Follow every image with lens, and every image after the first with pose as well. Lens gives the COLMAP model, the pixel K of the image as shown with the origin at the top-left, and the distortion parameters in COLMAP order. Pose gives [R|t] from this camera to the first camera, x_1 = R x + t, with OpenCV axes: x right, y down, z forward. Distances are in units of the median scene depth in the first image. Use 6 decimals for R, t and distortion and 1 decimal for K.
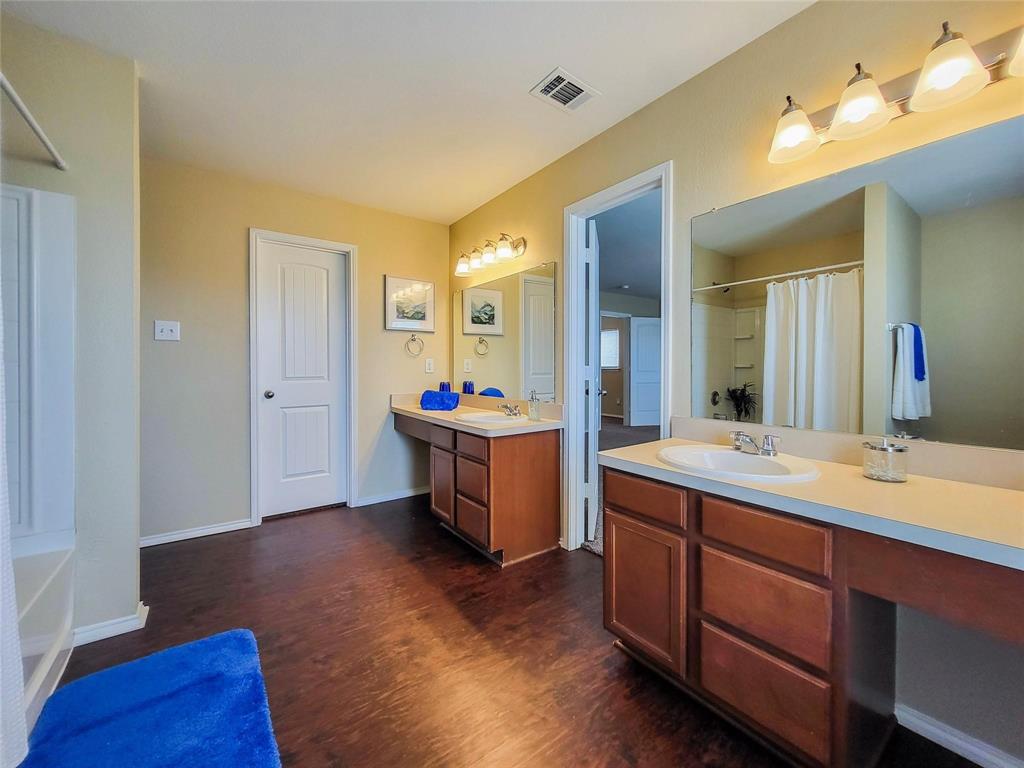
lens RADIAL K [[413.3, 0, 509.4], [0, 413.3, 379.0], [0, 0, 1]] dist [-0.000009, 0.000026]
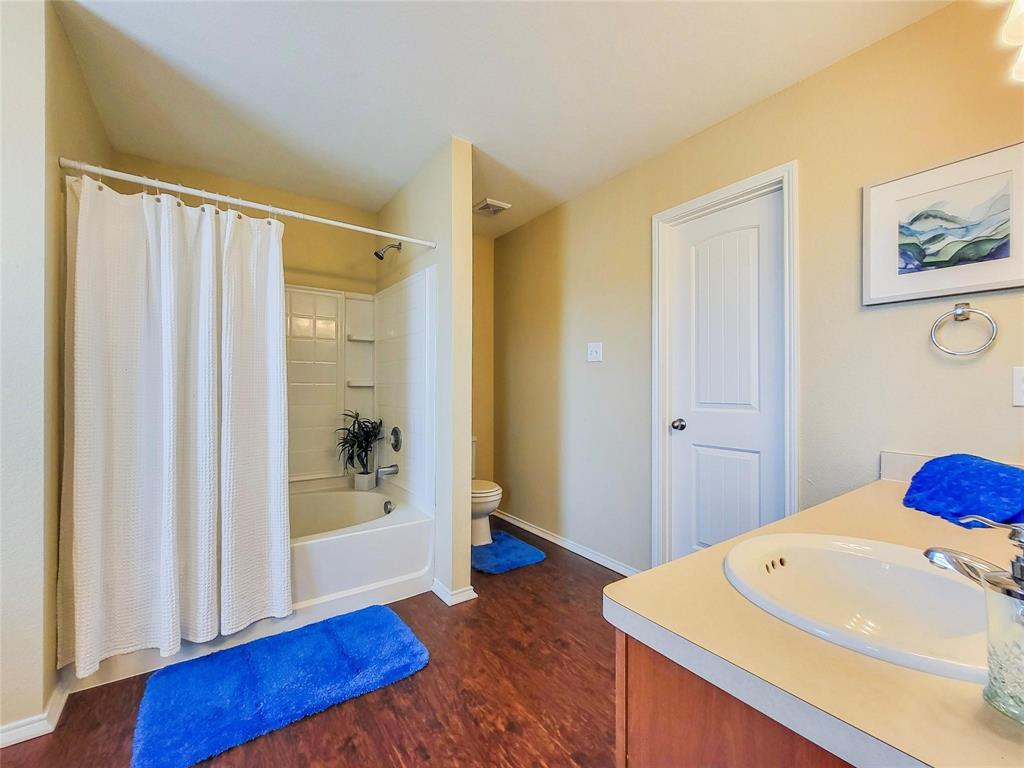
lens RADIAL K [[436.2, 0, 510.2], [0, 436.2, 381.3], [0, 0, 1]] dist [-0.000871, -0.000019]
pose [[-0.048706, 0.003367, -0.998807, 0.210163], [-0.012343, 0.999916, 0.003973, -0.037013], [0.998737, 0.012522, -0.048661, 0.674197]]
